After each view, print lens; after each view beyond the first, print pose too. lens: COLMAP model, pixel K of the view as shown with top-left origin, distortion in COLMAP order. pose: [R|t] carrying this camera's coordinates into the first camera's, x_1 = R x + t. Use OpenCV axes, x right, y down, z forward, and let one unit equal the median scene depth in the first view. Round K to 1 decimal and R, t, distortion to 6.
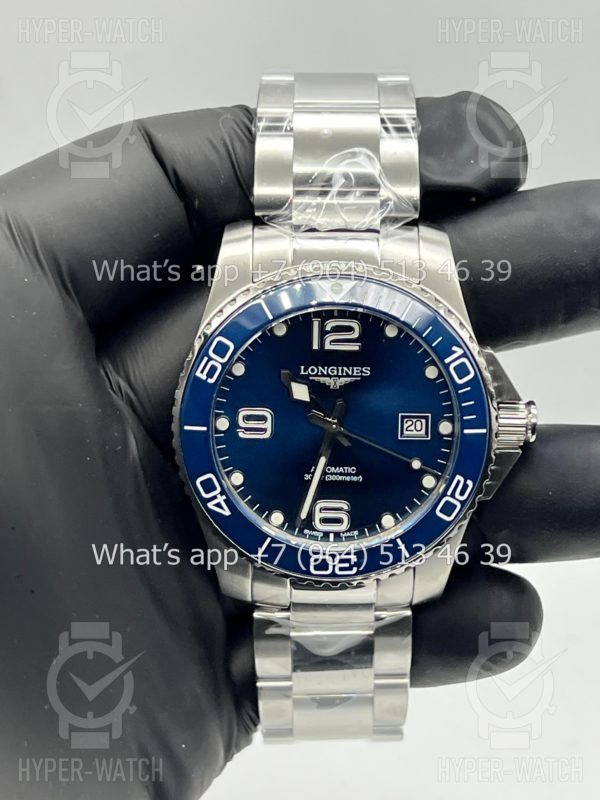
lens RADIAL K [[1744.0, 0, 259.6], [0, 1744.0, 394.8], [0, 0, 1]] dist [0.243662, 0.000000]
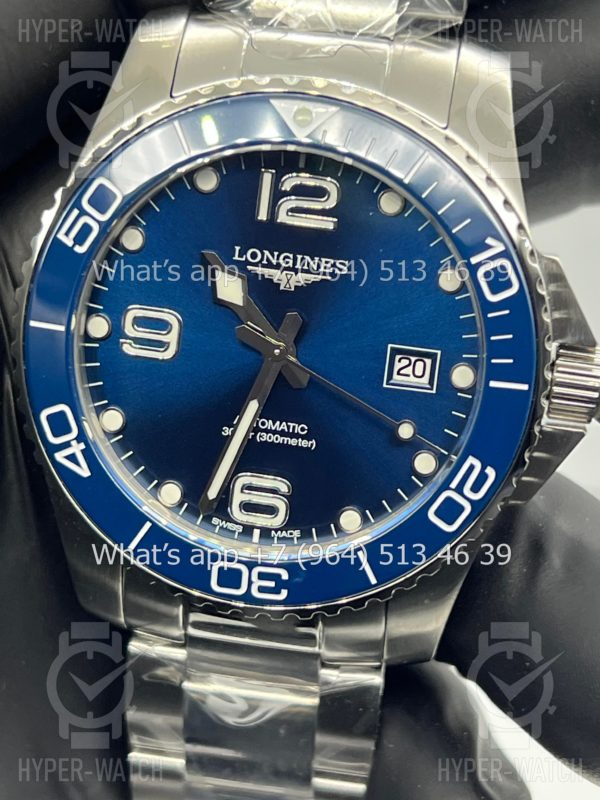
lens RADIAL K [[1744.0, 0, 279.2], [0, 1744.0, 389.7], [0, 0, 1]] dist [0.243662, 0.000000]
pose [[0.988609, 0.119870, -0.091013, 0.099635], [-0.122643, 0.992123, -0.025492, 0.046409], [0.087240, 0.036364, 0.995523, 0.401435]]
